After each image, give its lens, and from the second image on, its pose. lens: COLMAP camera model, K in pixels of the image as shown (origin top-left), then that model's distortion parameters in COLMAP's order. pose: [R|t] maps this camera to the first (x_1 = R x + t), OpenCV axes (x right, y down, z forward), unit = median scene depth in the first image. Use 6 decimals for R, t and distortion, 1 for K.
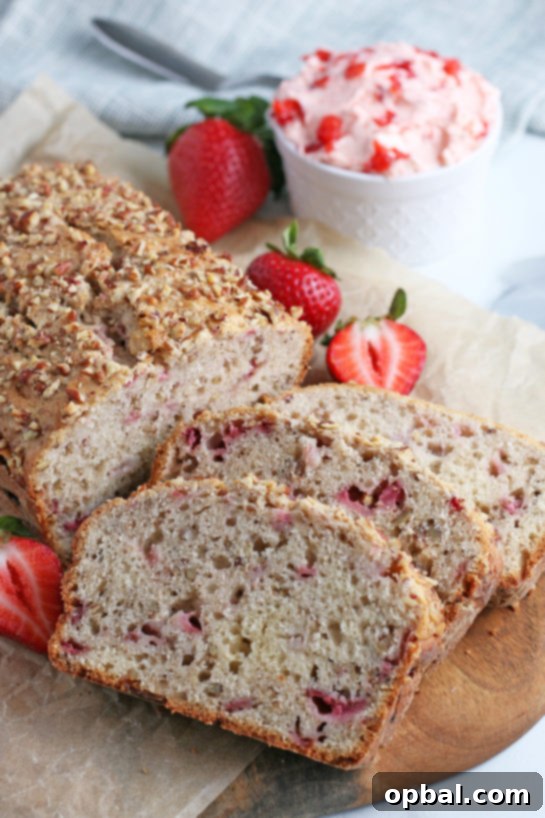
lens RADIAL K [[2144.3, 0, 272.5], [0, 2144.3, 409.0], [0, 0, 1]] dist [-0.071413, 0.799141]
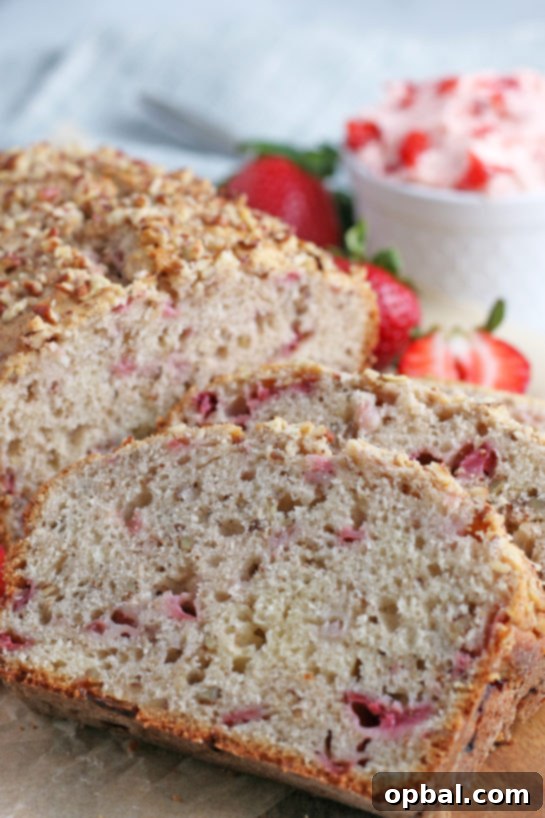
lens RADIAL K [[2144.3, 0, 272.5], [0, 2144.3, 409.0], [0, 0, 1]] dist [-0.071413, 0.799141]
pose [[0.997941, 0.032809, -0.055109, 0.025990], [-0.045436, 0.968100, -0.246410, 0.198415], [0.045266, 0.248406, 0.967598, 0.303800]]
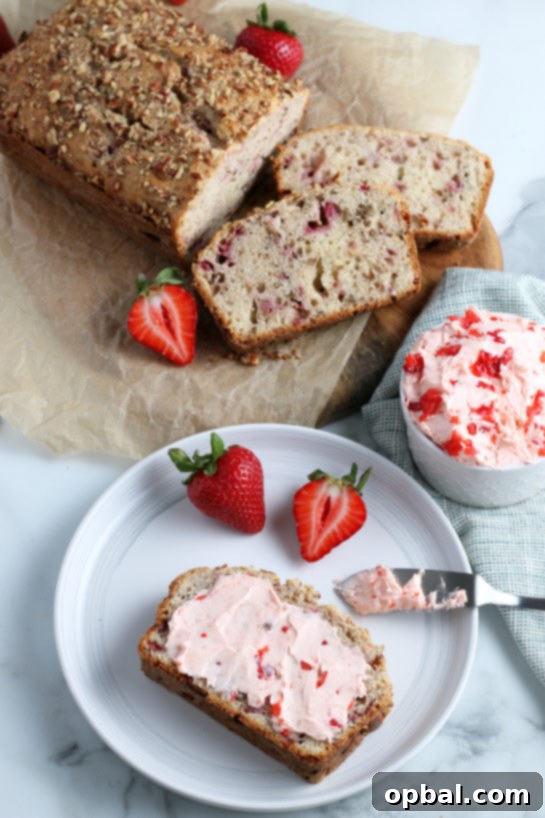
lens RADIAL K [[2144.3, 0, 272.5], [0, 2144.3, 409.0], [0, 0, 1]] dist [-0.071413, 0.799141]
pose [[0.963924, -0.205868, 0.168726, -0.338549], [0.149771, 0.943509, 0.295567, -0.301286], [-0.220042, -0.259634, 0.940304, -0.547830]]
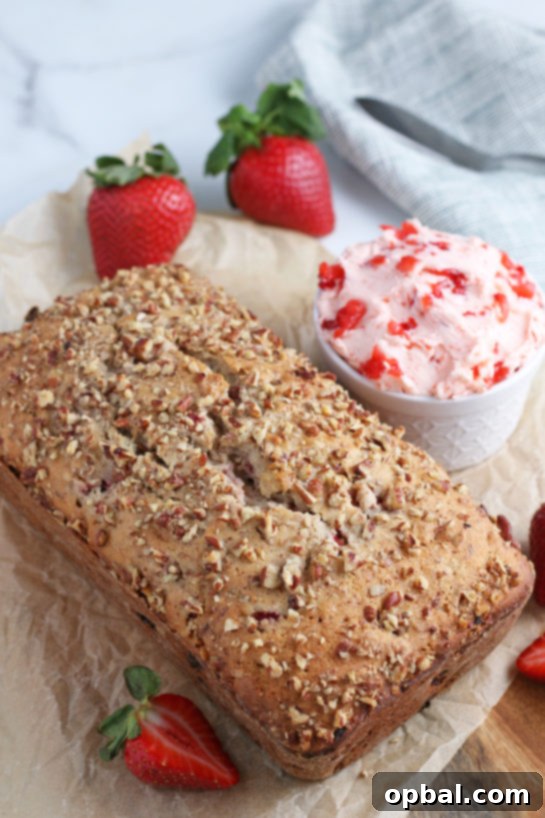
lens RADIAL K [[2144.3, 0, 272.5], [0, 2144.3, 409.0], [0, 0, 1]] dist [-0.071413, 0.799141]
pose [[0.997514, -0.023353, 0.066492, -0.131358], [0.016074, 0.994023, 0.107980, -0.184539], [-0.068616, -0.106643, 0.991927, -0.052133]]
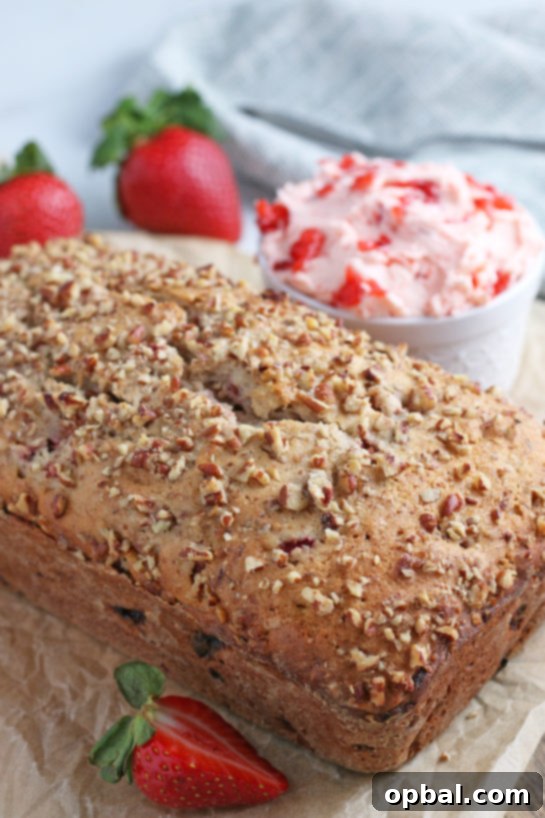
lens RADIAL K [[2144.3, 0, 272.5], [0, 2144.3, 409.0], [0, 0, 1]] dist [-0.071413, 0.799141]
pose [[0.969465, -0.146027, 0.197011, -0.225511], [0.164802, 0.982875, -0.082448, 0.041697], [-0.181597, 0.112398, 0.976928, 0.187617]]
